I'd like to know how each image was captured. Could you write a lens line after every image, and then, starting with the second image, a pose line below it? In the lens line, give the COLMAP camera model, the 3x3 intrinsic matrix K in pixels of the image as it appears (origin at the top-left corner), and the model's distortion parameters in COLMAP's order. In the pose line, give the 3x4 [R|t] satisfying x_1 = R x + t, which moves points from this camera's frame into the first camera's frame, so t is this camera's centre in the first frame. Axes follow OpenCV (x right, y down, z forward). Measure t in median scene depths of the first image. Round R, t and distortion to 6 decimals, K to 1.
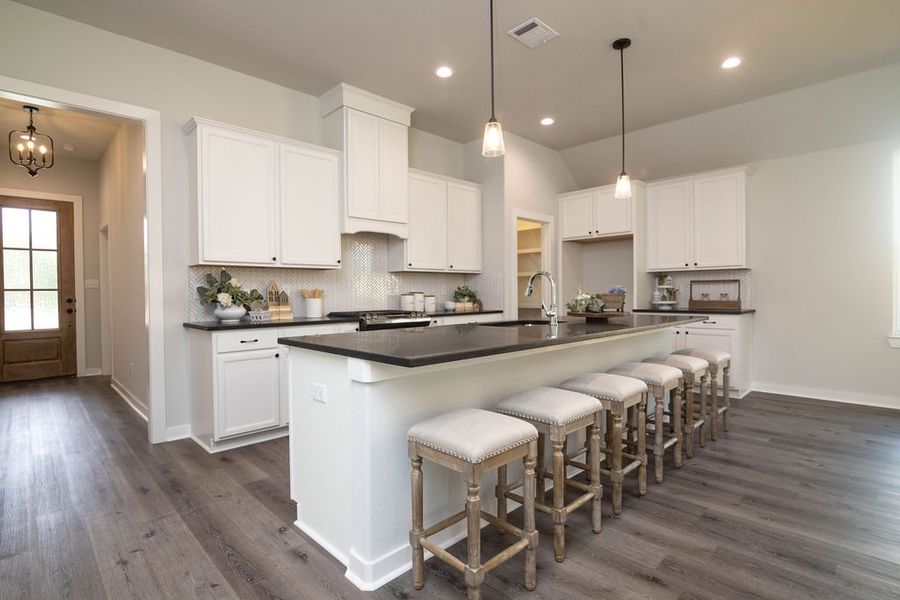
lens RADIAL K [[443.7, 0, 451.9], [0, 443.7, 297.5], [0, 0, 1]] dist [-0.020890, 0.002555]
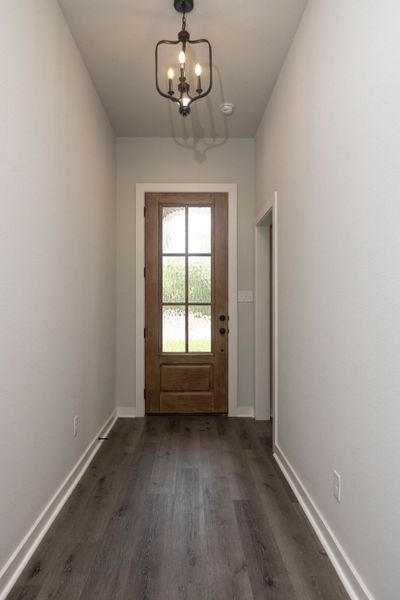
lens RADIAL K [[420.3, 0, 182.1], [0, 420.3, 314.9], [0, 0, 1]] dist [-0.000644, -0.001178]
pose [[0.699837, 0.011846, -0.714205, -0.461159], [-0.017477, 0.999847, -0.000541, 0.003836], [0.714089, 0.012861, 0.699937, 0.501771]]
